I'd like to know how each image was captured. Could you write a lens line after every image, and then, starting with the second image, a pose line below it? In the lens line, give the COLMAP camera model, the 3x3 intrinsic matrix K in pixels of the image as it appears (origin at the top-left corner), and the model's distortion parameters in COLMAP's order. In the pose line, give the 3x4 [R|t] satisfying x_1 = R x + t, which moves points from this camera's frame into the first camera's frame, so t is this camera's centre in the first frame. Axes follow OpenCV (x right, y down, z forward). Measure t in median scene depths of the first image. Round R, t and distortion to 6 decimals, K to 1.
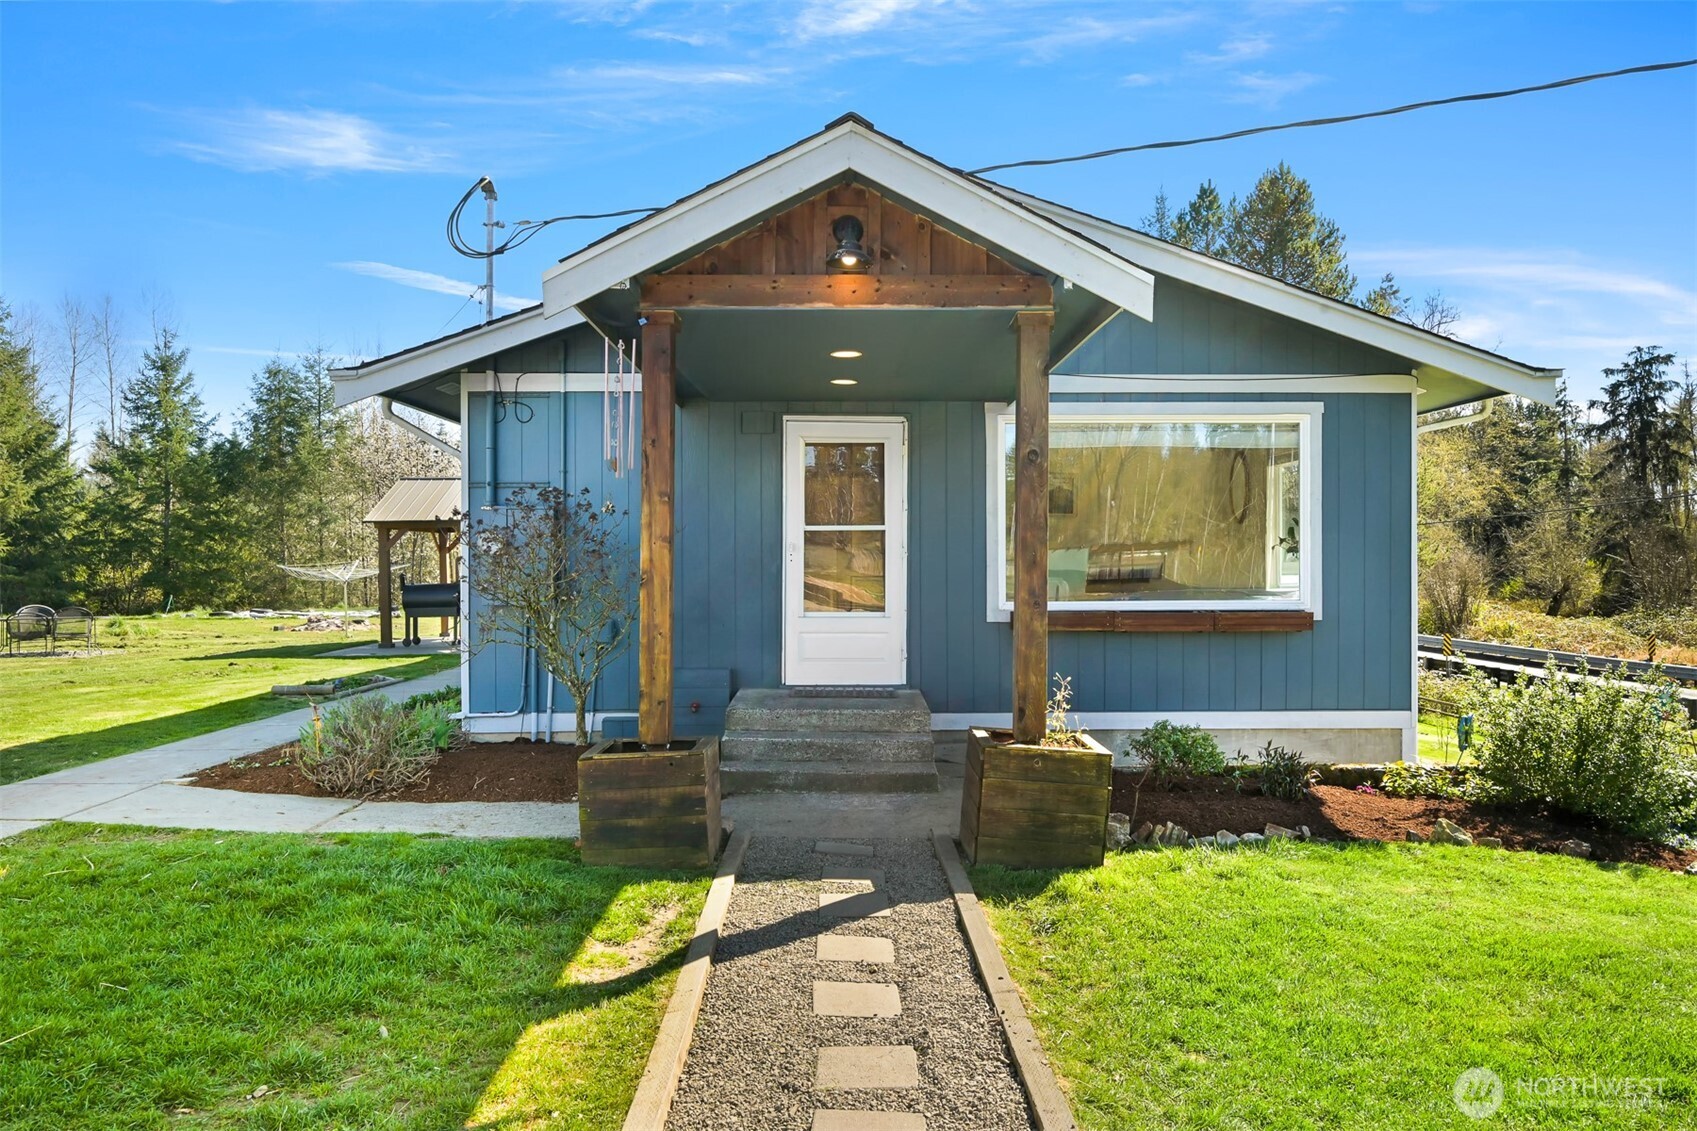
lens RADIAL K [[1113.4, 0, 848.5], [0, 1113.4, 565.5], [0, 0, 1]] dist [0.000290, 0.000007]
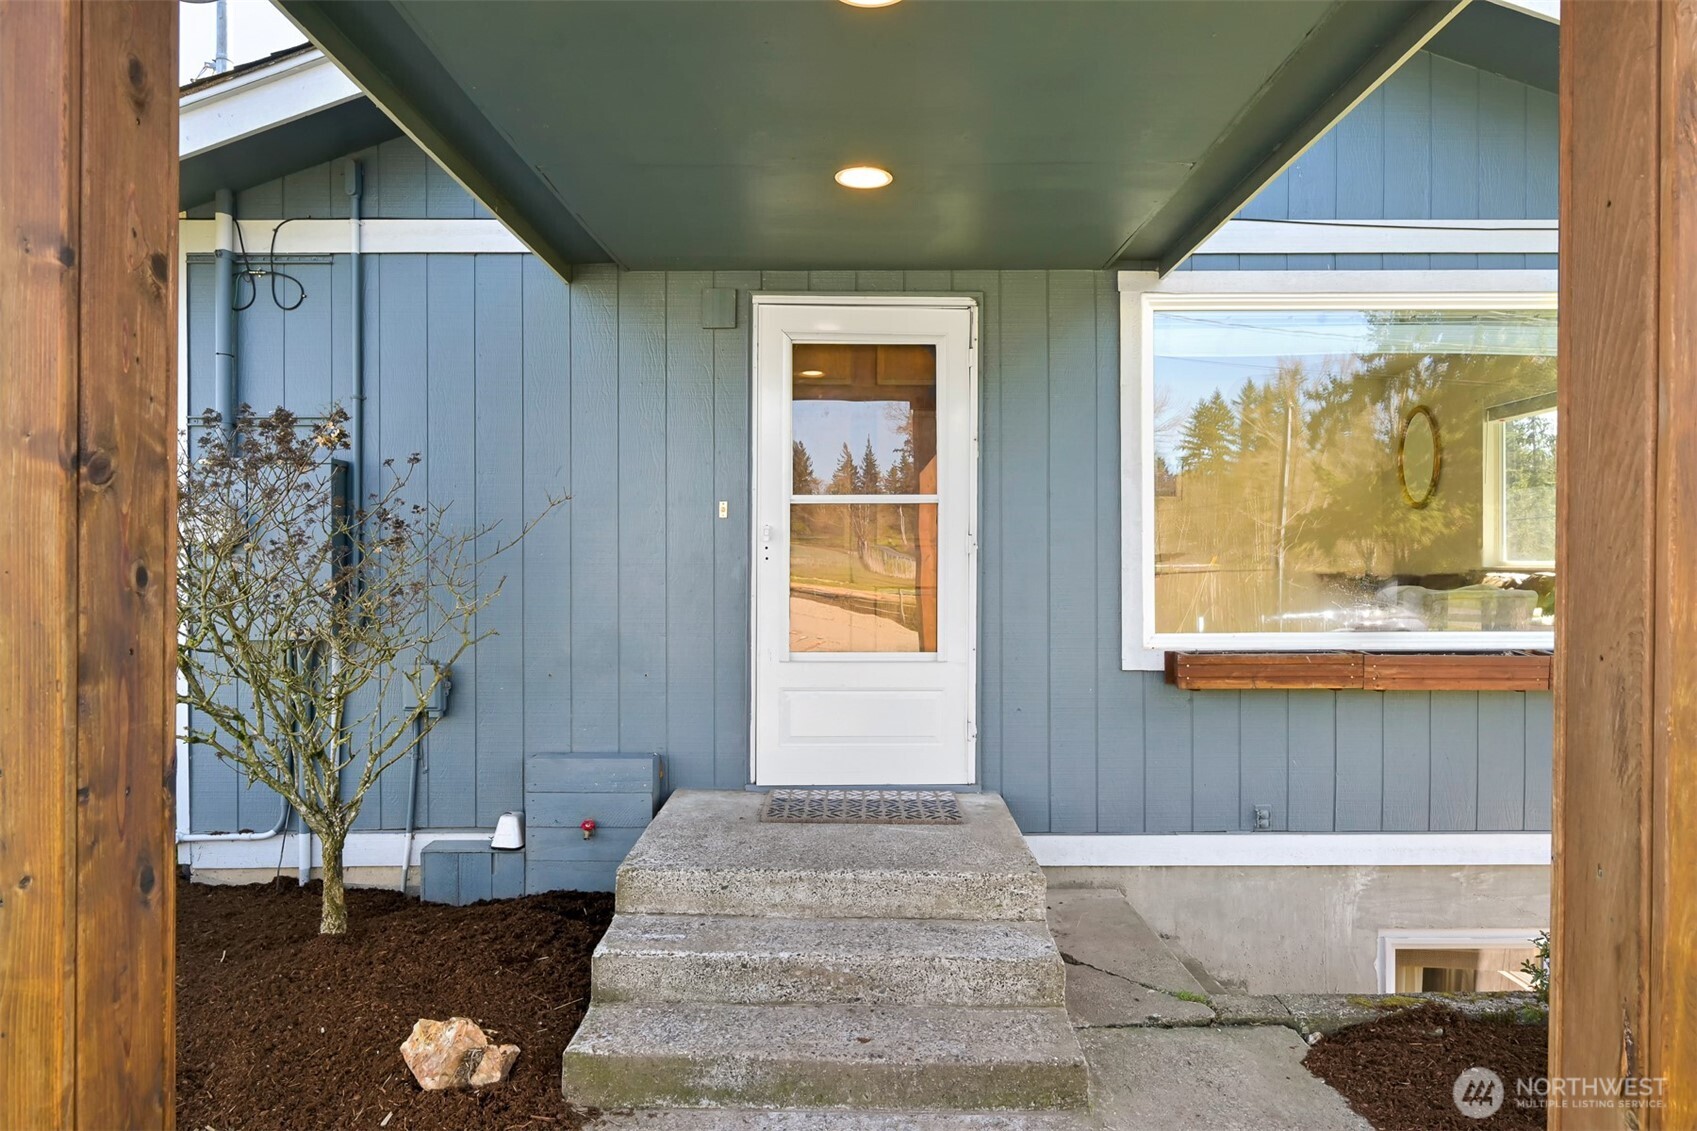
lens RADIAL K [[1017.5, 0, 848.5], [0, 1017.5, 565.5], [0, 0, 1]] dist [0.000922, 0.000069]
pose [[0.999860, 0.000588, -0.016698, -0.002959], [-0.000617, 0.999998, -0.001738, -0.000108], [0.016697, 0.001748, 0.999859, 0.500348]]
